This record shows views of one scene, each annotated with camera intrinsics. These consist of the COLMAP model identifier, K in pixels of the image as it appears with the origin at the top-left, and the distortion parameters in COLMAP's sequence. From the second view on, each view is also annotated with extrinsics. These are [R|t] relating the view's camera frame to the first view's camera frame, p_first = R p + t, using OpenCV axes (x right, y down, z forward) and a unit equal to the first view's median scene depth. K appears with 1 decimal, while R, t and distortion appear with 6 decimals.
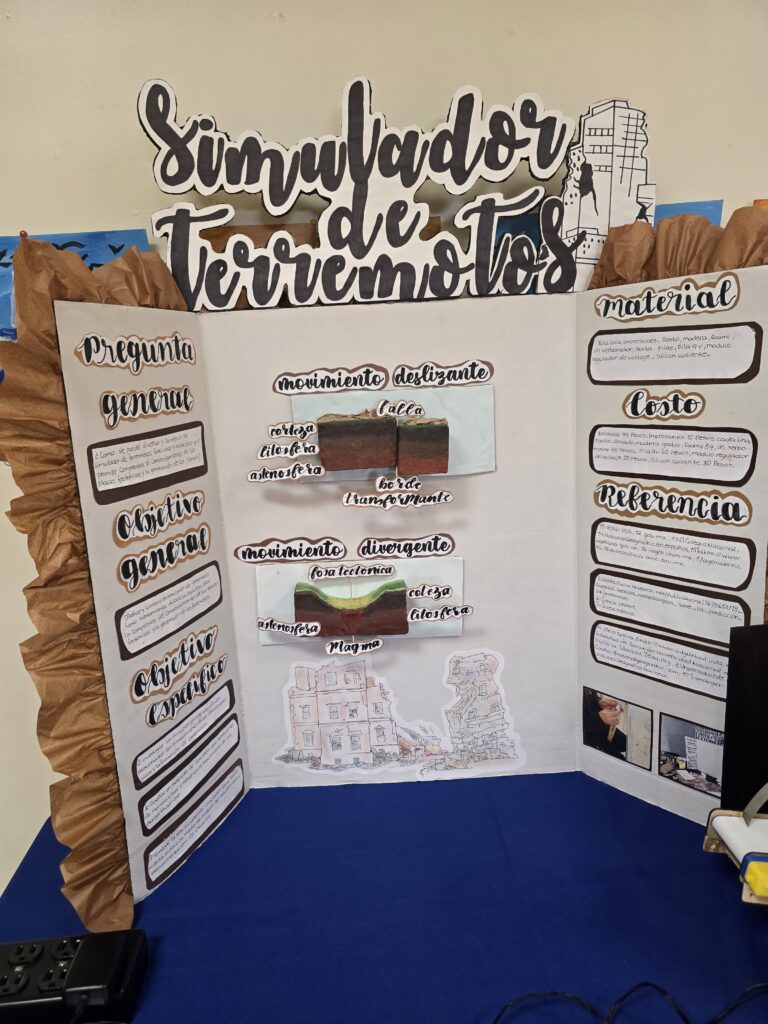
lens RADIAL K [[754.8, 0, 381.2], [0, 754.8, 499.6], [0, 0, 1]] dist [0.124794, -0.205281]
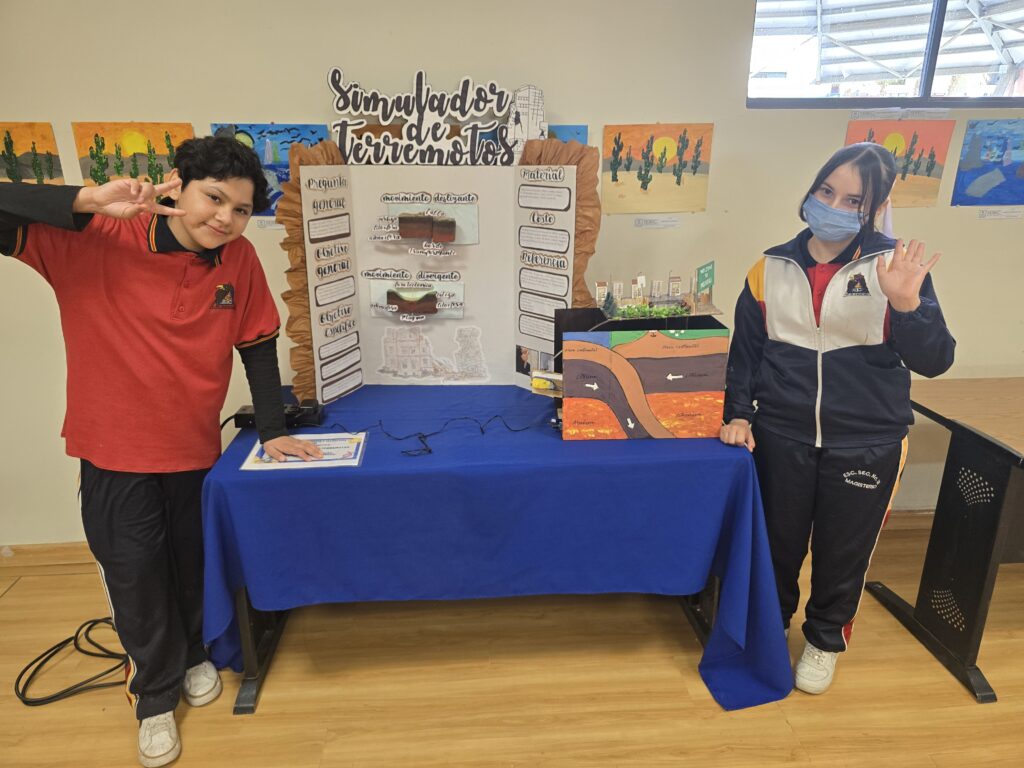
lens RADIAL K [[750.9, 0, 512.0], [0, 750.9, 384.0], [0, 0, 1]] dist [0.064920, -0.076751]
pose [[0.998241, 0.058298, 0.010772, 0.270396], [-0.059152, 0.991578, 0.115210, 0.121786], [-0.003965, -0.115644, 0.993283, -1.374610]]
